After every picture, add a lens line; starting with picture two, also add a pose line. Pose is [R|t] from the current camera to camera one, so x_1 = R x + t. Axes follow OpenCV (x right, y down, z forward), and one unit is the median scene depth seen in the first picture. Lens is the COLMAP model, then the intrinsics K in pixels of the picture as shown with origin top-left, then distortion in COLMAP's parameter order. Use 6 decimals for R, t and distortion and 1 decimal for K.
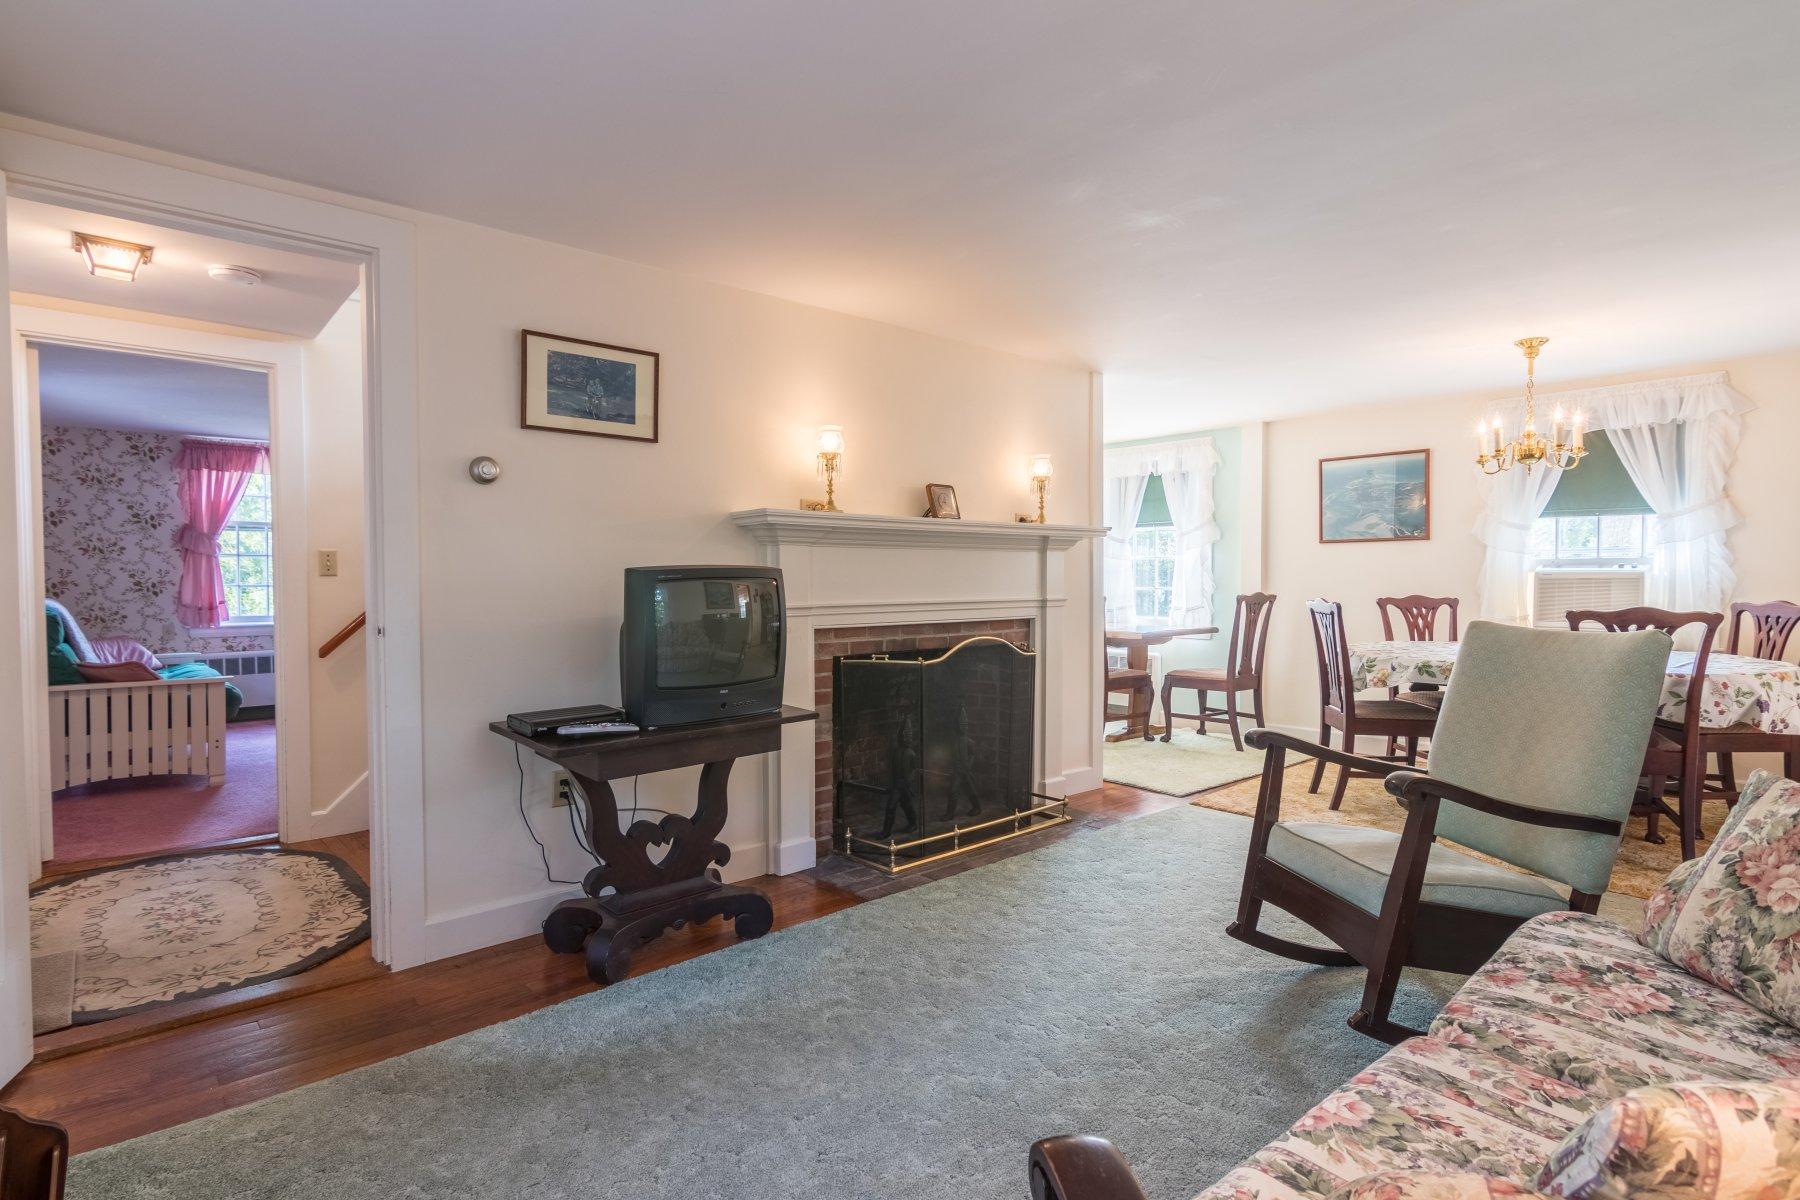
lens RADIAL K [[915.9, 0, 897.7], [0, 915.9, 600.1], [0, 0, 1]] dist [-0.005523, 0.000764]
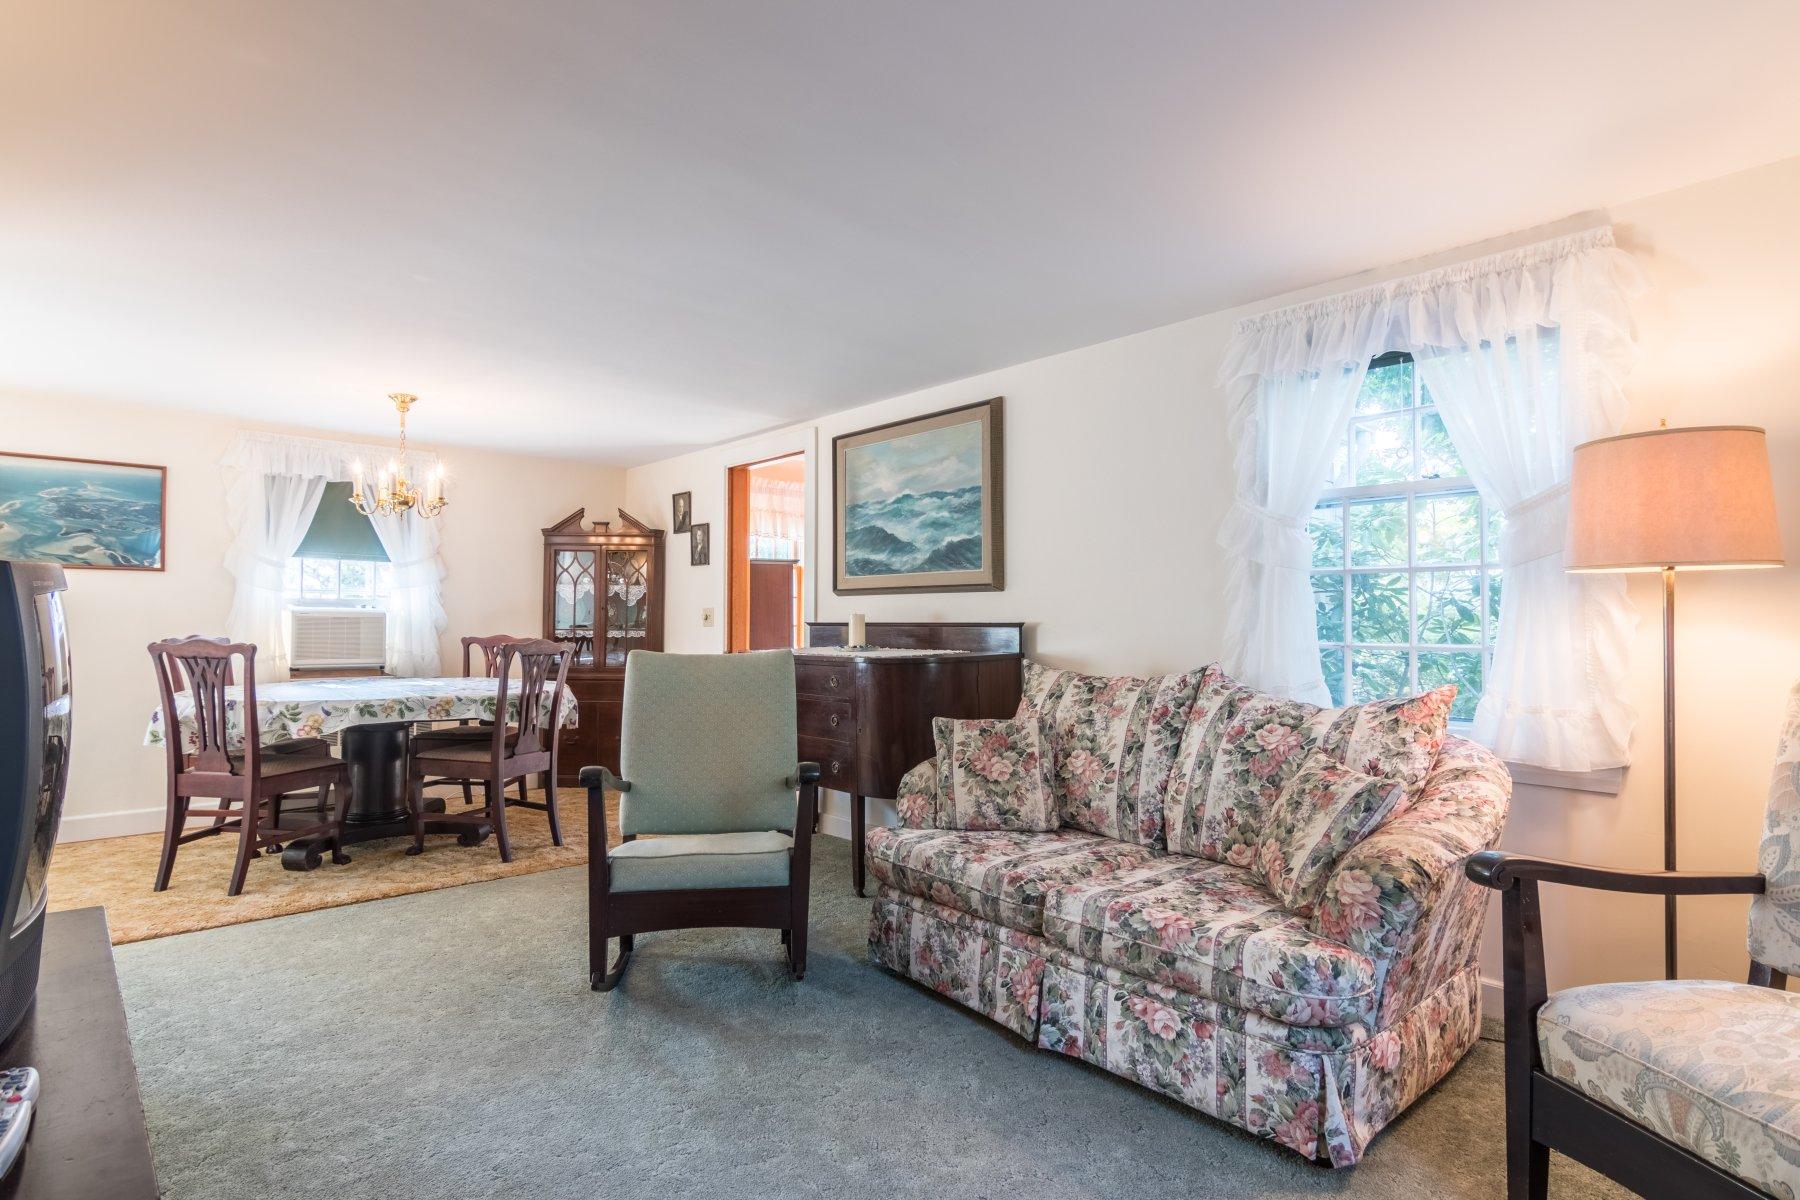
lens RADIAL K [[915.9, 0, 858.0], [0, 915.9, 610.9], [0, 0, 1]] dist [-0.005523, 0.000764]
pose [[-0.001030, 0.016729, 0.999860, -0.601806], [0.018923, 0.999681, -0.016707, -0.003971], [-0.999820, 0.018903, -0.001346, 0.739647]]
